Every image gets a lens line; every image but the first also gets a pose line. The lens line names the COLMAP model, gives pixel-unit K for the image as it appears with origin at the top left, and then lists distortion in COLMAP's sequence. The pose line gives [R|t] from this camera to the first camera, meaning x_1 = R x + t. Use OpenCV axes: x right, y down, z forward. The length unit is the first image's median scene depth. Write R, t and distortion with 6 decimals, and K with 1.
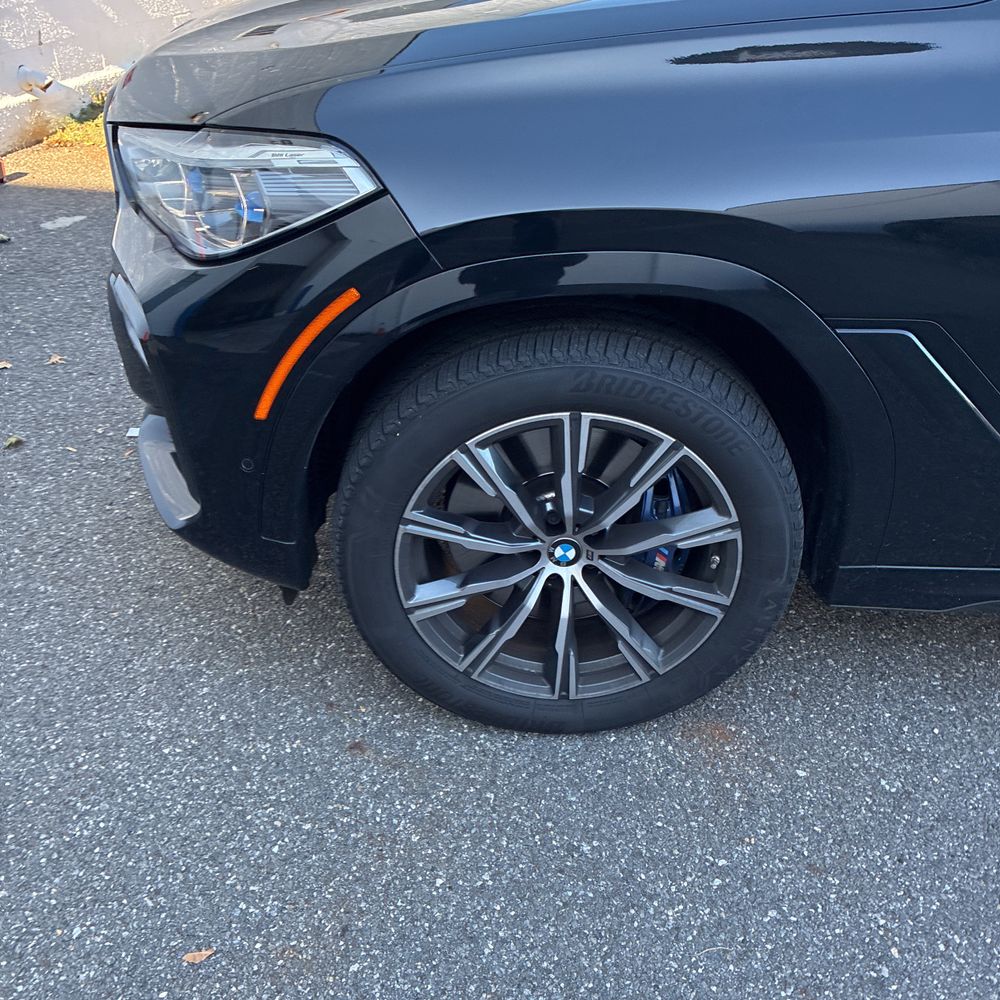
lens RADIAL K [[1004.6, 0, 496.8], [0, 1004.6, 500.8], [0, 0, 1]] dist [0.018053, -0.008895]
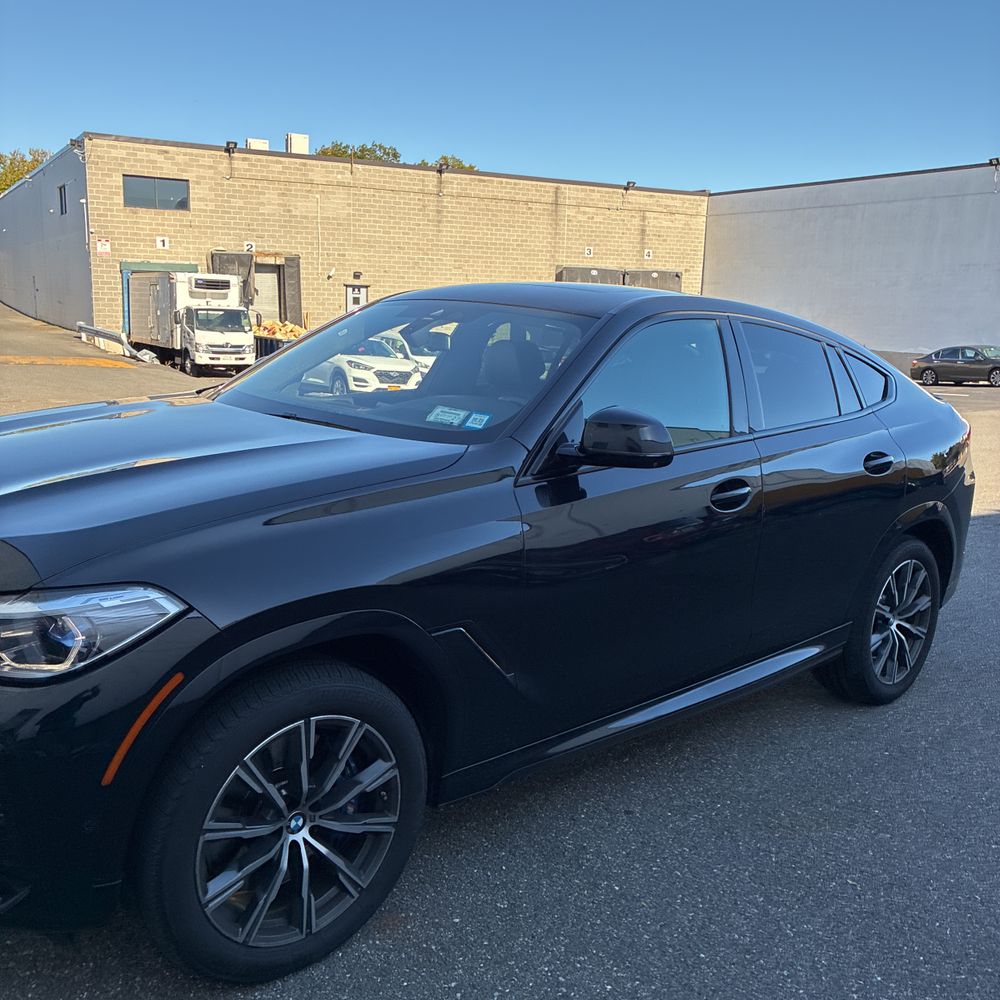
lens RADIAL K [[1001.2, 0, 498.2], [0, 1001.2, 499.2], [0, 0, 1]] dist [0.004918, 0.023658]
pose [[0.729065, -0.110172, 0.675520, -0.661795], [0.325698, 0.923897, -0.200835, 0.005574], [-0.601984, 0.366437, 0.709464, -0.386336]]
